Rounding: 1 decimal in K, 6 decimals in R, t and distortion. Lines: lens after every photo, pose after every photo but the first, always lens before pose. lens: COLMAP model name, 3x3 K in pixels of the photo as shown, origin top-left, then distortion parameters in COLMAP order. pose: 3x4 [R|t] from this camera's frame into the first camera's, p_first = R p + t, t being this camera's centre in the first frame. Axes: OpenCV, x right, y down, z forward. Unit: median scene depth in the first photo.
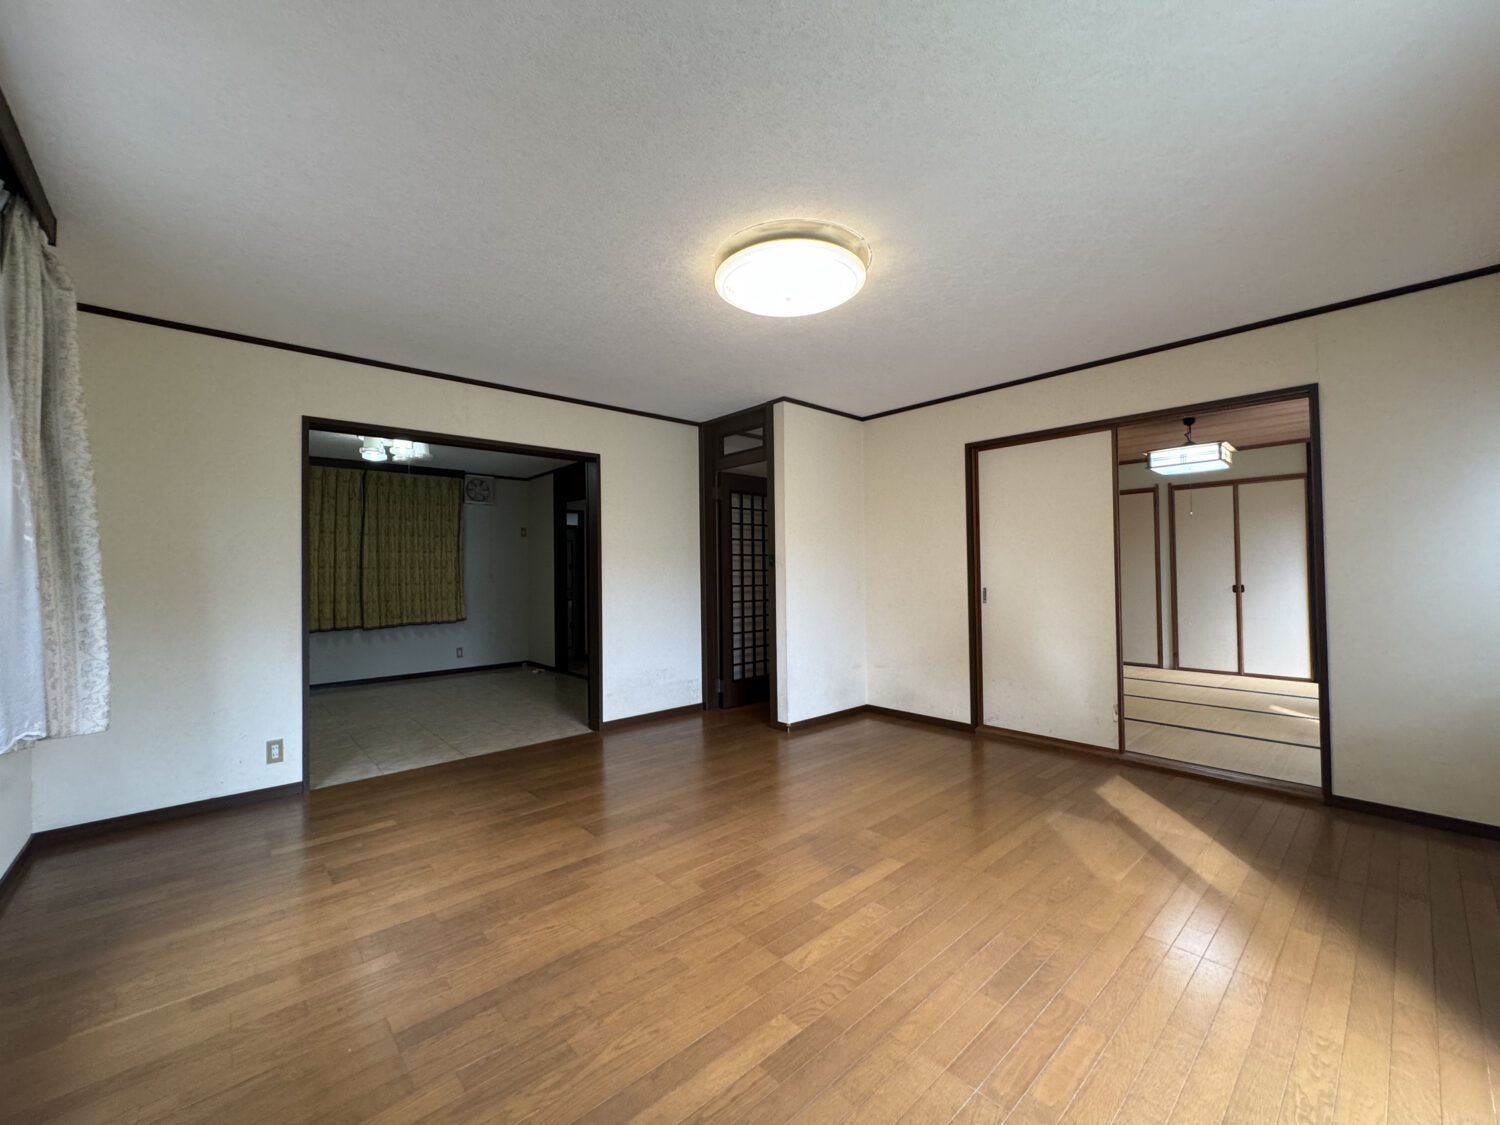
lens RADIAL K [[602.5, 0, 753.7], [0, 602.5, 571.9], [0, 0, 1]] dist [-0.003464, 0.000227]
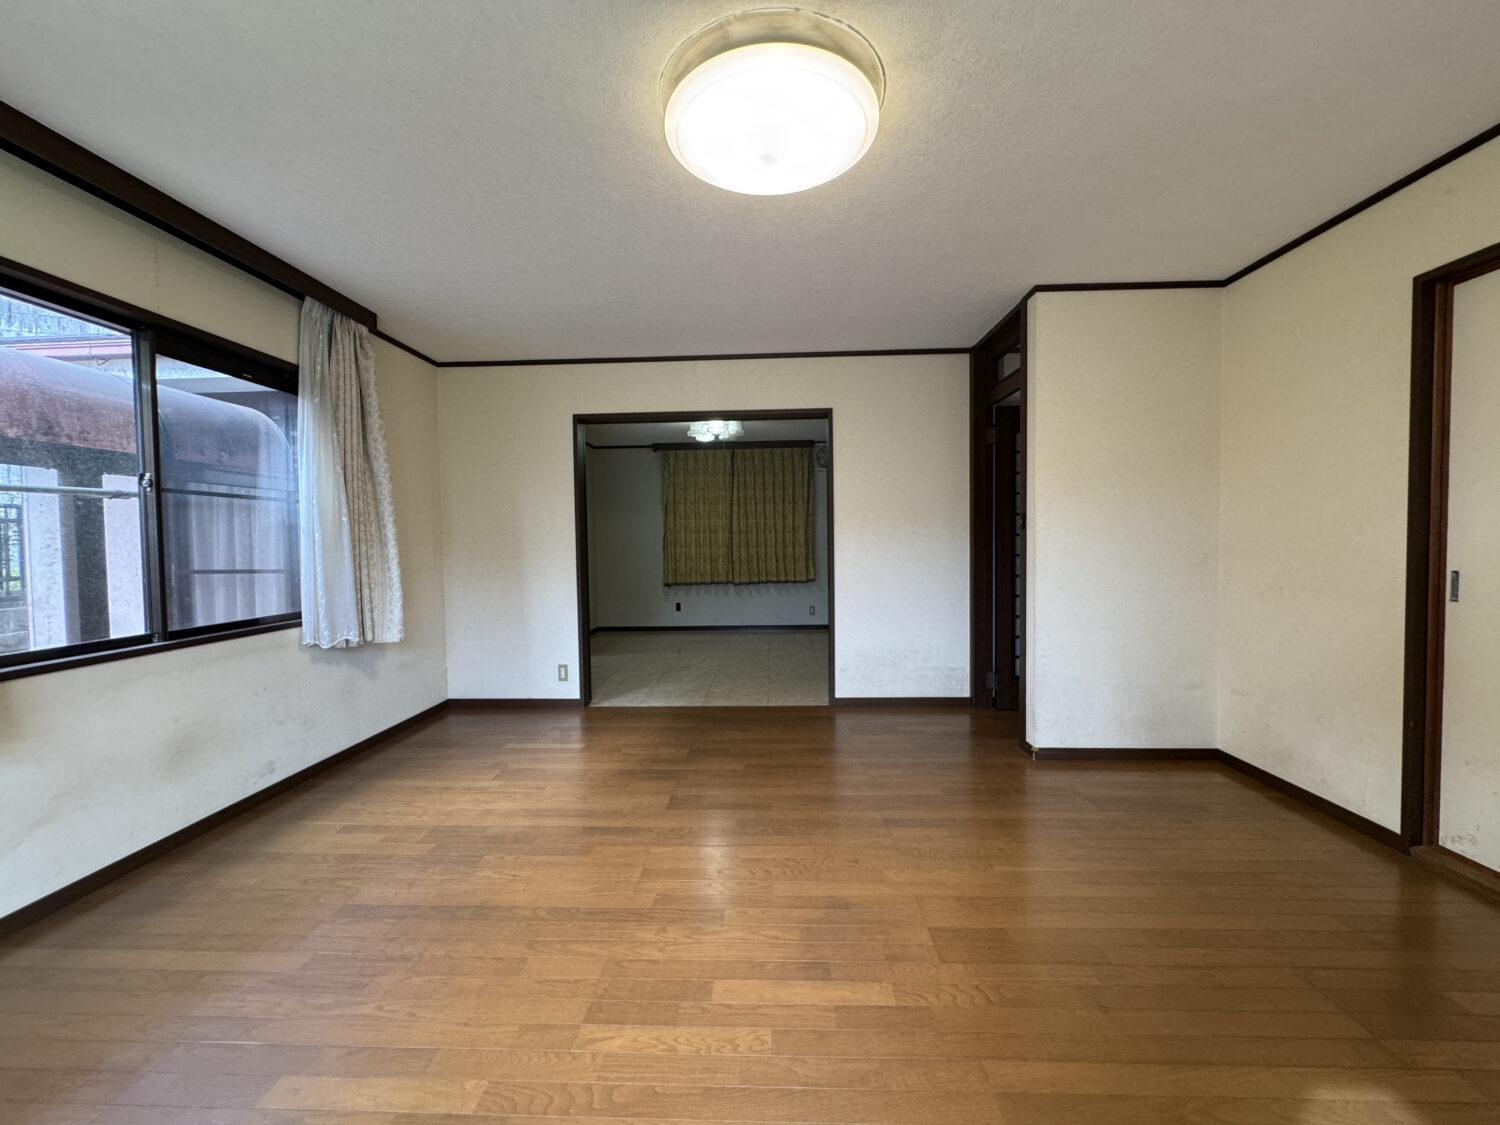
lens RADIAL K [[602.5, 0, 753.7], [0, 602.5, 571.9], [0, 0, 1]] dist [-0.003464, 0.000227]
pose [[0.713246, 0.041736, -0.699670, 0.466820], [0.002997, 0.998035, 0.062589, -0.007708], [0.700908, -0.046738, 0.711719, 0.383026]]
